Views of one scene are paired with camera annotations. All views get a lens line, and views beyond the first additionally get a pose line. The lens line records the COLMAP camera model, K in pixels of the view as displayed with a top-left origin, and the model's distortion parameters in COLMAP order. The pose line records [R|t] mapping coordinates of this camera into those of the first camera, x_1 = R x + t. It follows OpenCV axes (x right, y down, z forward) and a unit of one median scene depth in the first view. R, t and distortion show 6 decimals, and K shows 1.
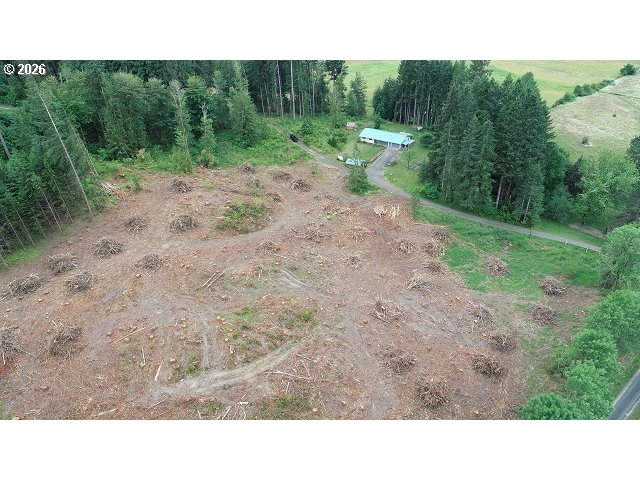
lens RADIAL K [[422.8, 0, 320.0], [0, 422.8, 240.0], [0, 0, 1]] dist [0.000737, 0.000327]
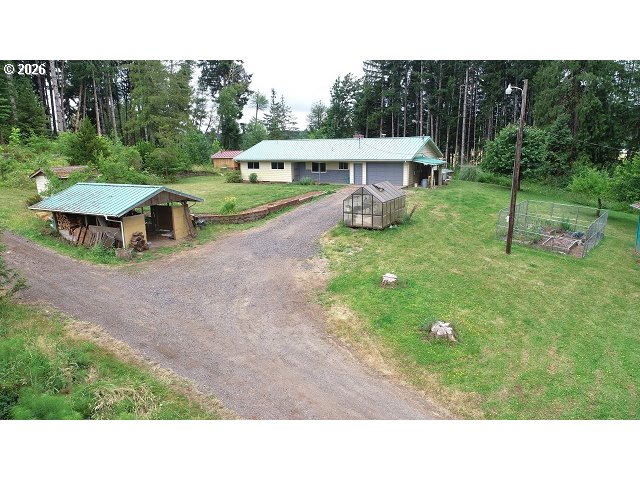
lens RADIAL K [[426.4, 0, 316.3], [0, 426.4, 243.6], [0, 0, 1]] dist [-0.070716, 0.062969]
pose [[0.997181, 0.004357, 0.074903, 0.139811], [0.021807, 0.938384, -0.344907, -0.126293], [-0.071791, 0.345568, 0.935644, 0.891155]]
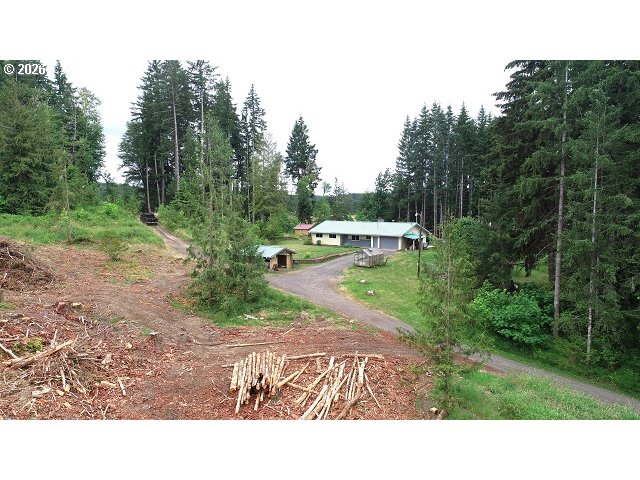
lens RADIAL K [[426.4, 0, 316.3], [0, 426.4, 243.6], [0, 0, 1]] dist [-0.070716, 0.062969]
pose [[0.995967, 0.041576, -0.079508, 0.155881], [-0.074051, 0.881271, -0.466774, -0.030805], [0.050662, 0.470779, 0.880795, 0.703277]]
